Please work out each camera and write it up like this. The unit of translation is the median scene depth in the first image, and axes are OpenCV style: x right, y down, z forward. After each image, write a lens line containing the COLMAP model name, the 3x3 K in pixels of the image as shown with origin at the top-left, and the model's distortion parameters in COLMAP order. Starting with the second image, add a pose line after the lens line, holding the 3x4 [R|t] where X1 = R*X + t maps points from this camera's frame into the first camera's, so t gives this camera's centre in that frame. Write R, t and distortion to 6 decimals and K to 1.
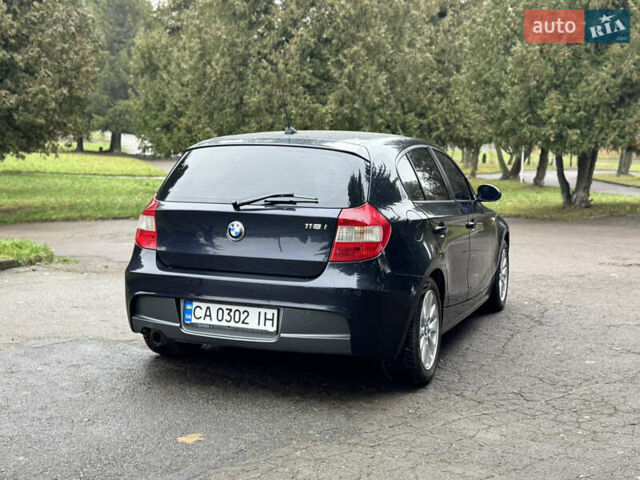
lens RADIAL K [[855.7, 0, 320.2], [0, 855.7, 237.8], [0, 0, 1]] dist [0.118032, 0.000000]
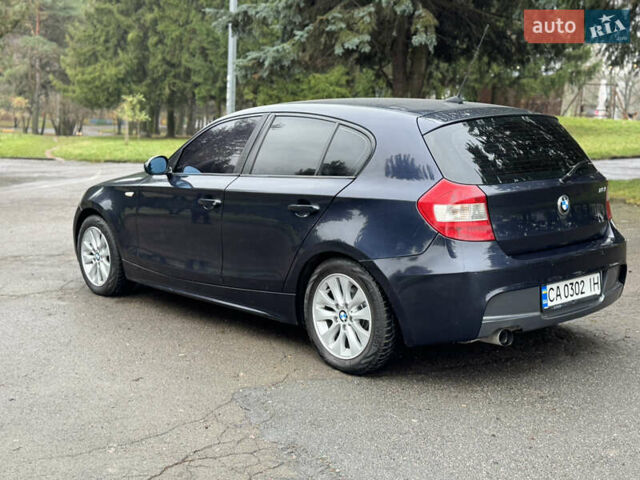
lens RADIAL K [[855.7, 0, 317.1], [0, 855.7, 237.6], [0, 0, 1]] dist [0.118032, 0.000000]
pose [[0.464411, -0.160174, 0.871015, -1.091846], [0.105346, 0.986517, 0.125245, -0.123748], [-0.879332, 0.033593, 0.475023, 0.772138]]
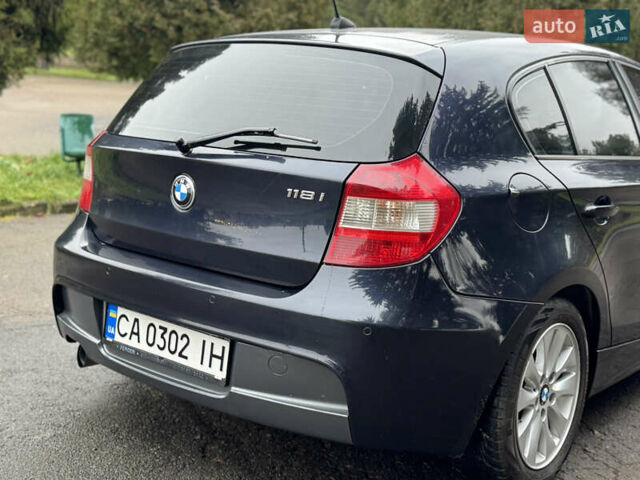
lens RADIAL K [[855.7, 0, 318.1], [0, 855.7, 237.8], [0, 0, 1]] dist [0.118032, 0.000000]
pose [[0.949920, 0.084420, -0.300874, 0.157618], [-0.063167, 0.994816, 0.079697, -0.028490], [0.306042, -0.056701, 0.950328, 0.483532]]
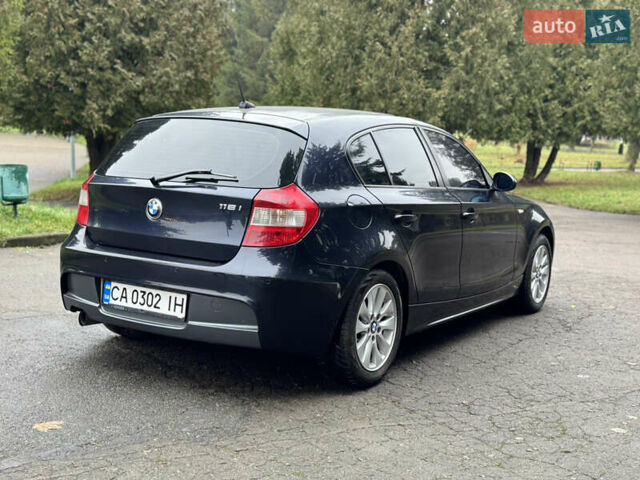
lens RADIAL K [[855.7, 0, 319.1], [0, 855.7, 241.6], [0, 0, 1]] dist [0.118032, 0.000000]
pose [[0.981406, 0.047510, -0.185970, 0.252603], [-0.044226, 0.998784, 0.021769, -0.000537], [0.186778, -0.013139, 0.982314, 0.109348]]
